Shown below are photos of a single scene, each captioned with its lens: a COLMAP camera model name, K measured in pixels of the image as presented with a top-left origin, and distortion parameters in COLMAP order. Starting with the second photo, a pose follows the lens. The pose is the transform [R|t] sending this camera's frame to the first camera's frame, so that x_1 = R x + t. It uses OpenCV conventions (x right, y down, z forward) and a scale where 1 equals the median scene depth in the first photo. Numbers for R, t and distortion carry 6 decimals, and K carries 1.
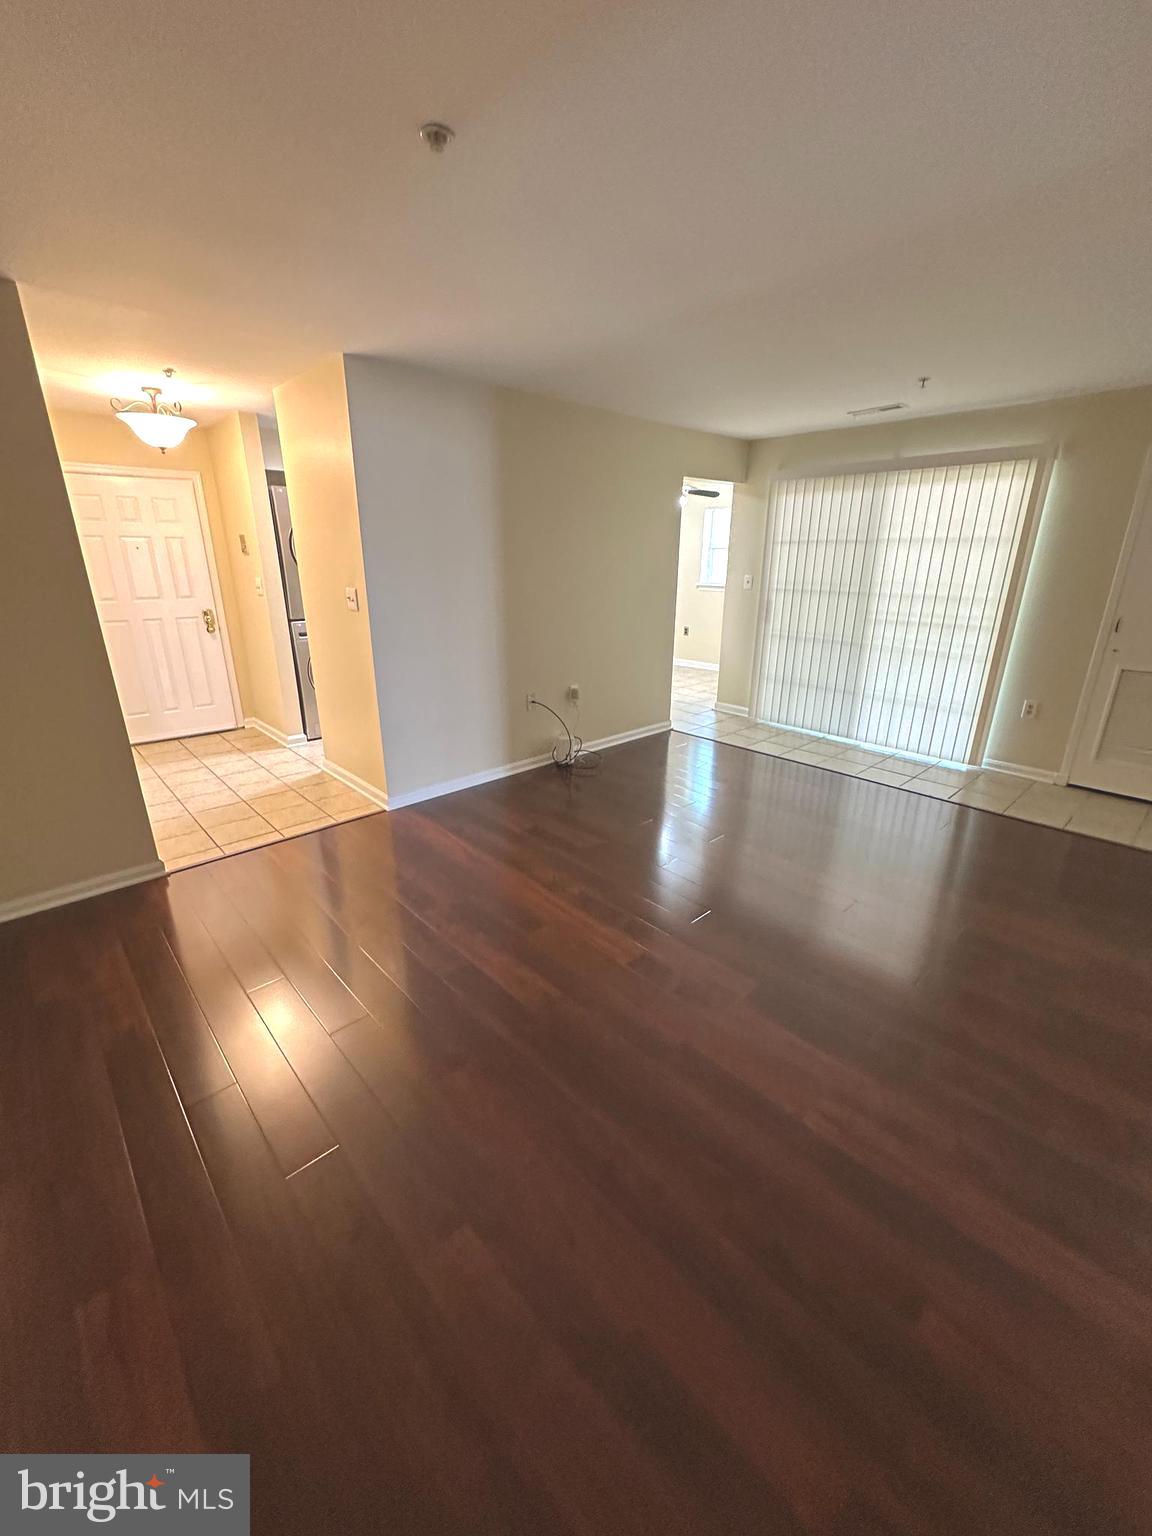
lens RADIAL K [[616.7, 0, 572.1], [0, 616.7, 765.7], [0, 0, 1]] dist [-0.002916, 0.000575]
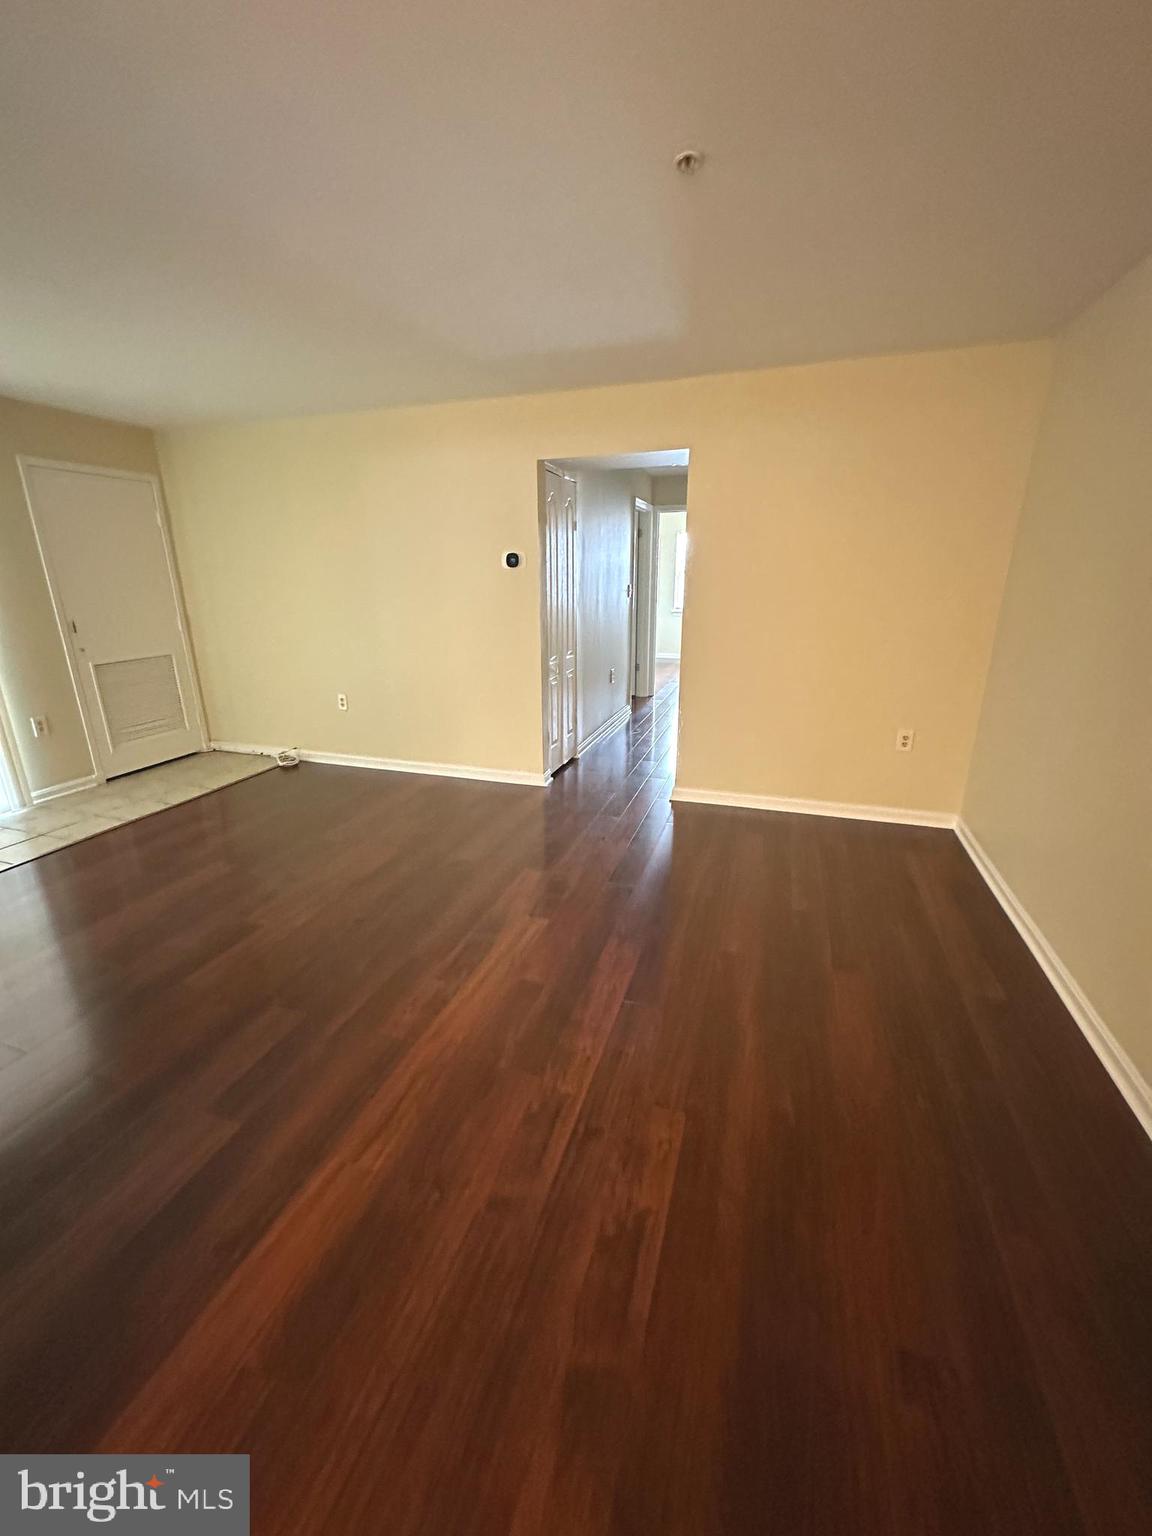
lens RADIAL K [[616.7, 0, 572.1], [0, 616.7, 765.7], [0, 0, 1]] dist [-0.002916, 0.000575]
pose [[-0.485099, -0.259698, 0.835006, -0.431805], [0.294125, 0.850792, 0.435480, -0.207669], [-0.823510, 0.456847, -0.336335, 0.676002]]
